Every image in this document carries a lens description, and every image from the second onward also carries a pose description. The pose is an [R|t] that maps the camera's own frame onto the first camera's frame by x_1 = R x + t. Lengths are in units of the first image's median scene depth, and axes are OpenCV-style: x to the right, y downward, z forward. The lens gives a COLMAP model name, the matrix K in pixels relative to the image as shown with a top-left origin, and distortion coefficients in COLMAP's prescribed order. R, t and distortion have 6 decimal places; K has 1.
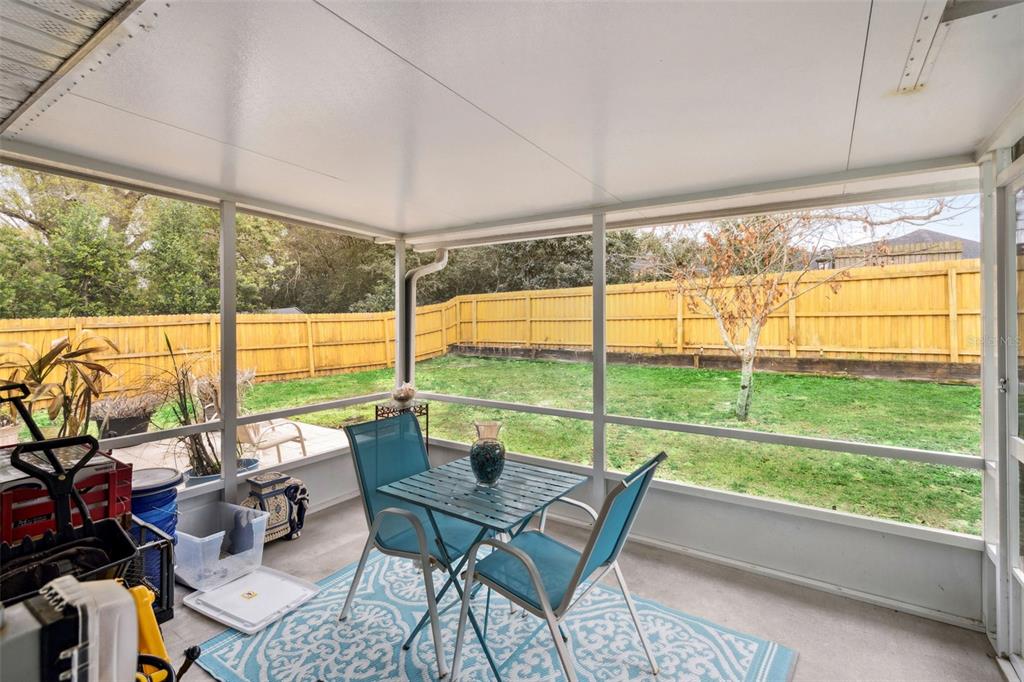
lens RADIAL K [[469.8, 0, 519.4], [0, 469.8, 316.1], [0, 0, 1]] dist [-0.002221, 0.001575]
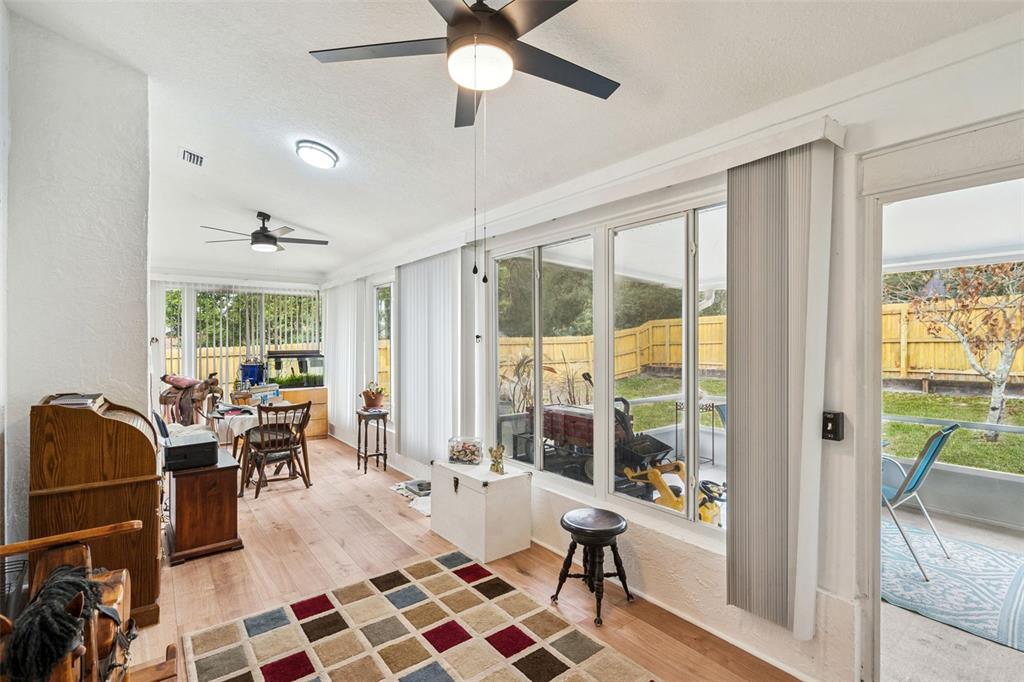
lens RADIAL K [[469.8, 0, 511.8], [0, 469.8, 342.4], [0, 0, 1]] dist [-0.002221, 0.001575]
pose [[0.945949, 0.003575, -0.324295, -0.119626], [-0.001079, 0.999968, 0.007877, -0.001053], [0.324313, -0.007101, 0.945923, -0.199346]]
